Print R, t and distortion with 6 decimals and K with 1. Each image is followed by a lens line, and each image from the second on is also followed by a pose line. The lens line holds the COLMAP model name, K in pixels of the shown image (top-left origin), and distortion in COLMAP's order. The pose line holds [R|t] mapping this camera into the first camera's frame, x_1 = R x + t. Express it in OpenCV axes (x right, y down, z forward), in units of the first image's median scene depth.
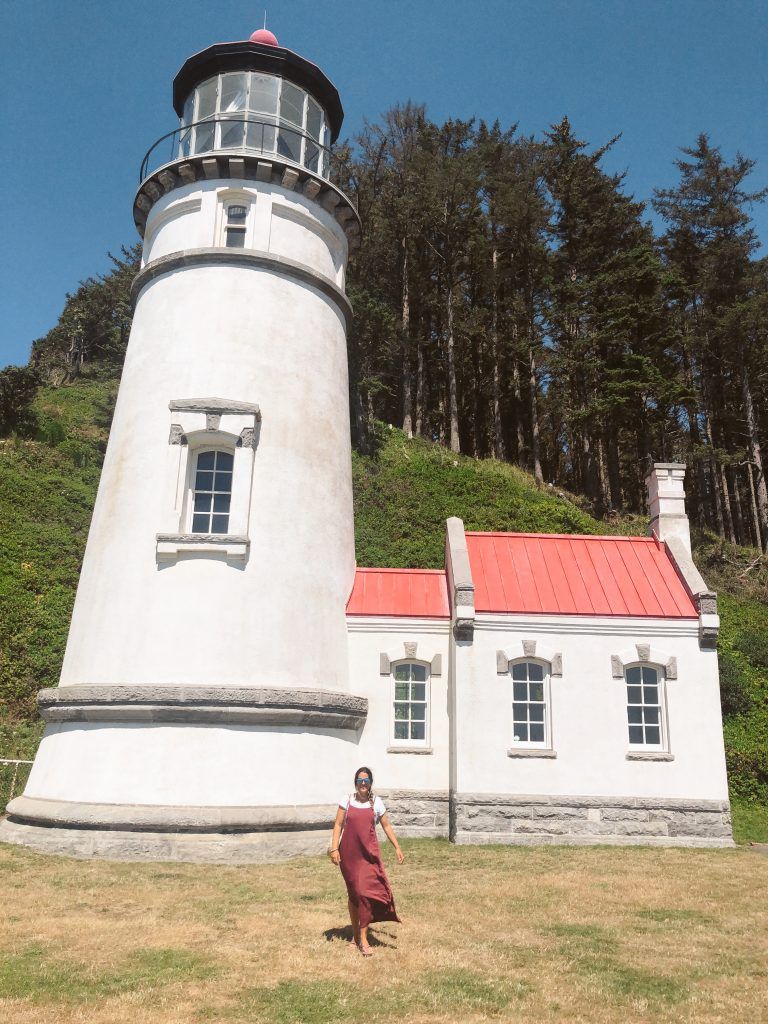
lens RADIAL K [[820.3, 0, 384.0], [0, 820.3, 512.0], [0, 0, 1]] dist [0.008561, 0.005641]
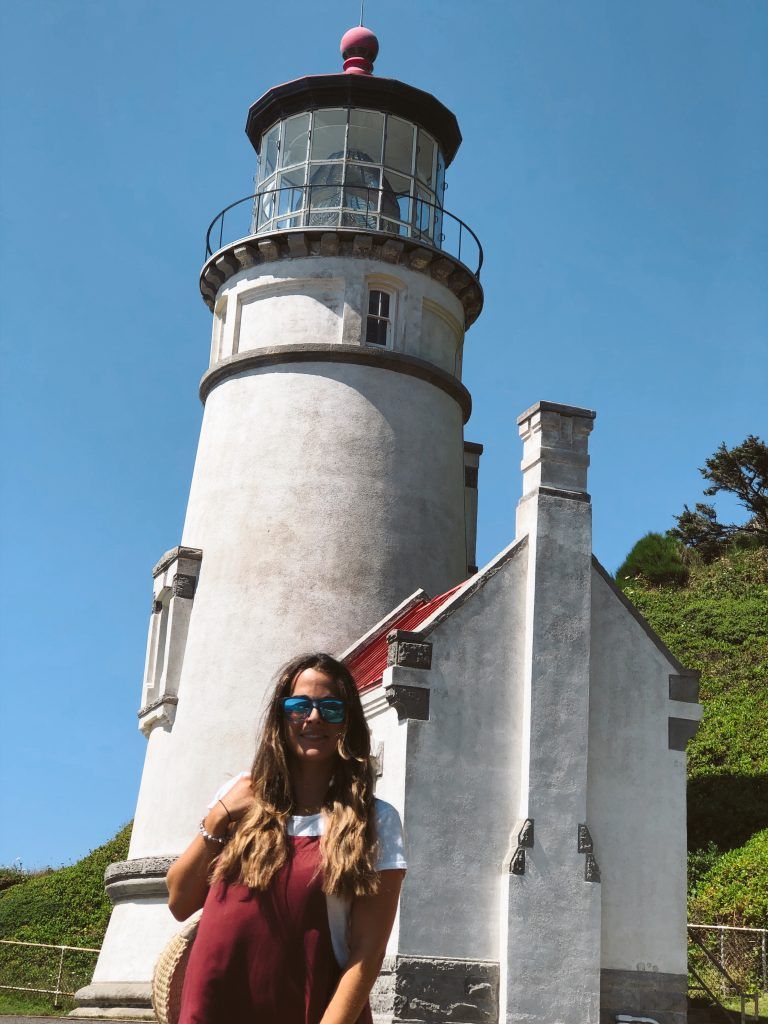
lens RADIAL K [[1517.6, 0, 384.0], [0, 1517.6, 512.0], [0, 0, 1]] dist [-0.098337, 0.399560]
pose [[0.383607, -0.305773, -0.871406, 1.498953], [0.229806, 0.945519, -0.230615, 0.289055], [0.894447, -0.111788, 0.432976, 0.522276]]
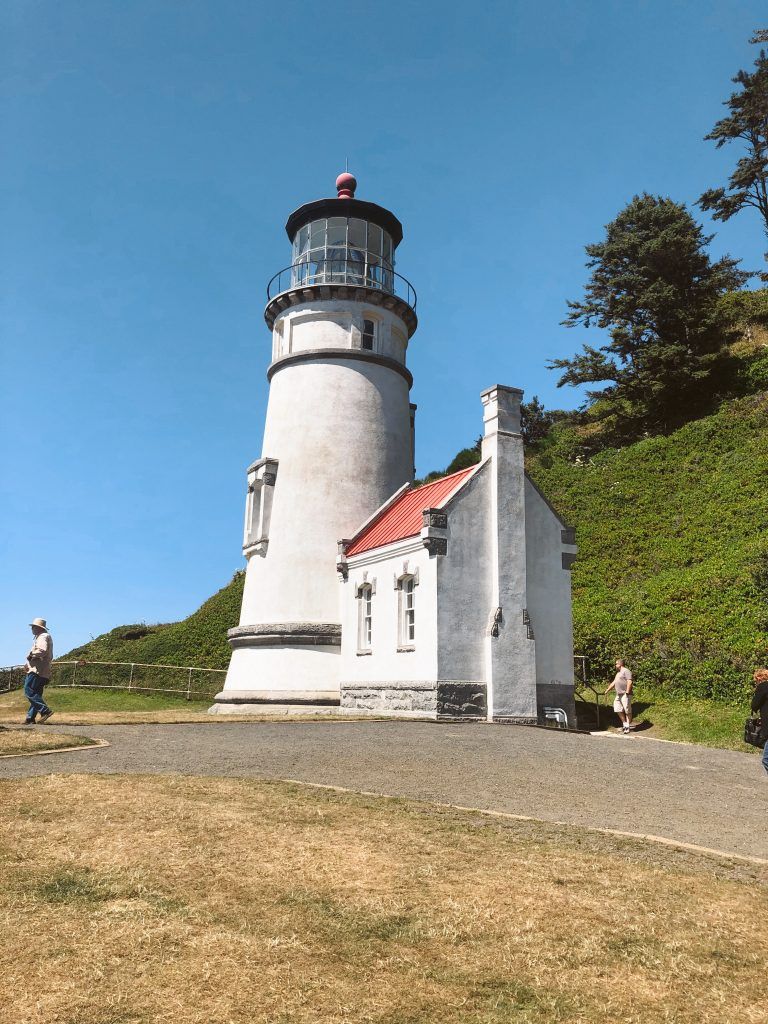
lens RADIAL K [[760.5, 0, 384.0], [0, 760.5, 512.0], [0, 0, 1]] dist [0.008325, 0.000088]
pose [[0.495227, -0.215493, -0.841613, 1.336038], [0.244945, 0.964080, -0.102718, 0.207465], [0.833518, -0.155280, 0.530222, 0.389355]]
